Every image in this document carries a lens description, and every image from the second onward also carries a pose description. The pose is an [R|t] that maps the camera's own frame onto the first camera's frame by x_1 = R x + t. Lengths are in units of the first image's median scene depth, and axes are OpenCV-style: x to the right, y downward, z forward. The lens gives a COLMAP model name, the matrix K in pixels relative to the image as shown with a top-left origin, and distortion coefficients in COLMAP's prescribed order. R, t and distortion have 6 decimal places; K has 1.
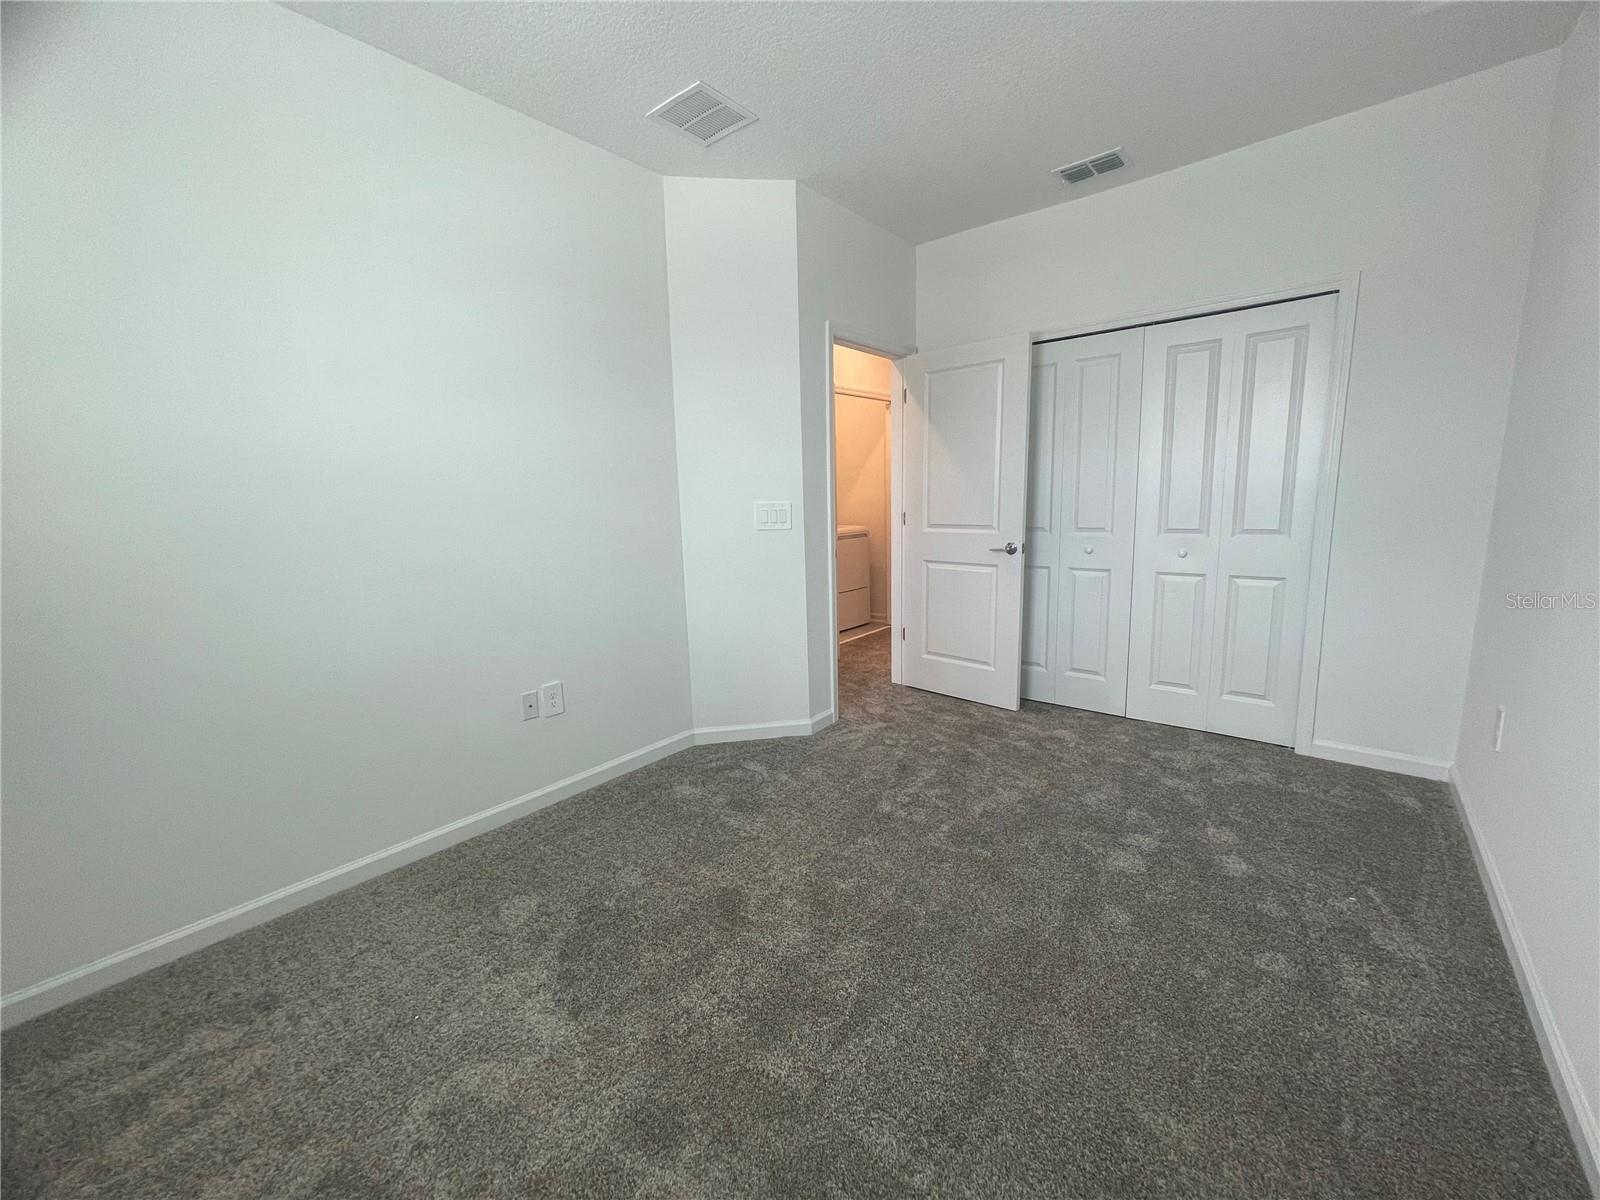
lens RADIAL K [[645.7, 0, 794.2], [0, 645.7, 601.3], [0, 0, 1]] dist [-0.007092, 0.000051]
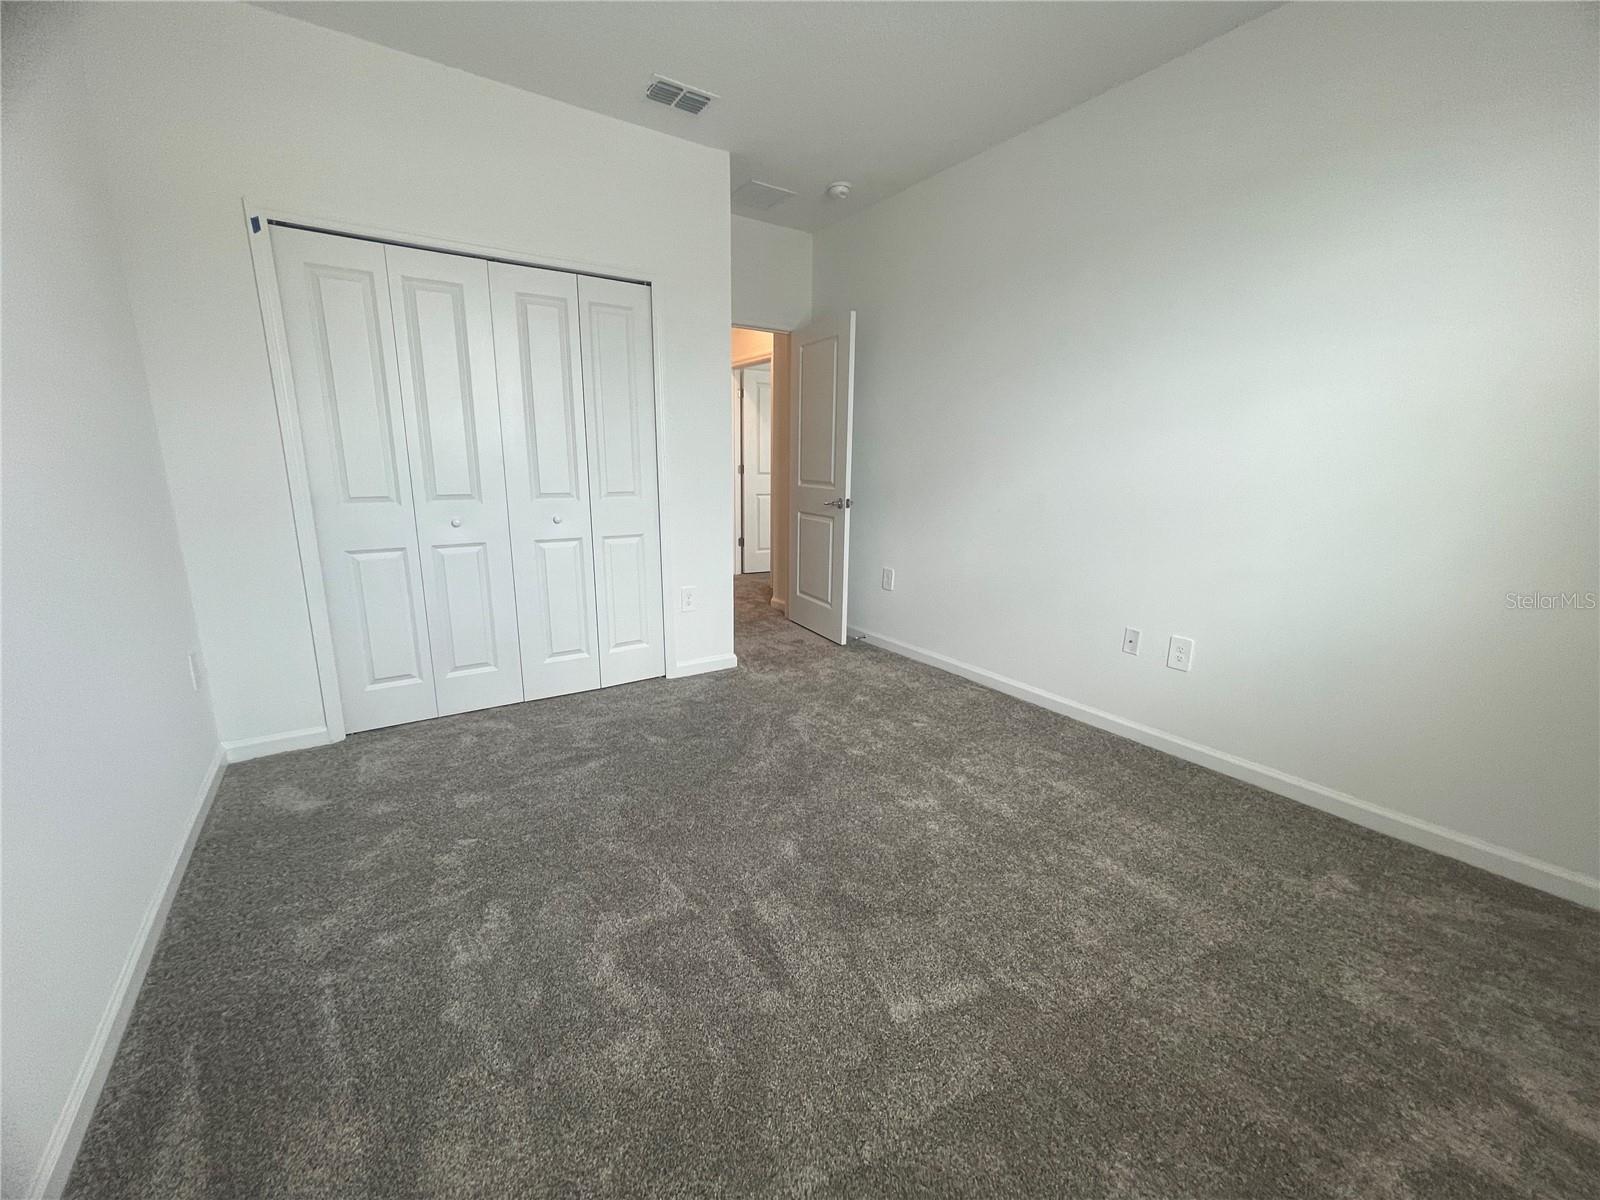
lens RADIAL K [[736.2, 0, 799.2], [0, 736.2, 641.6], [0, 0, 1]] dist [-0.000150, 0.000057]
pose [[0.189898, -0.214884, 0.958000, -0.351563], [0.141033, 0.971606, 0.189980, -0.042425], [-0.971622, 0.099032, 0.214812, 0.342616]]
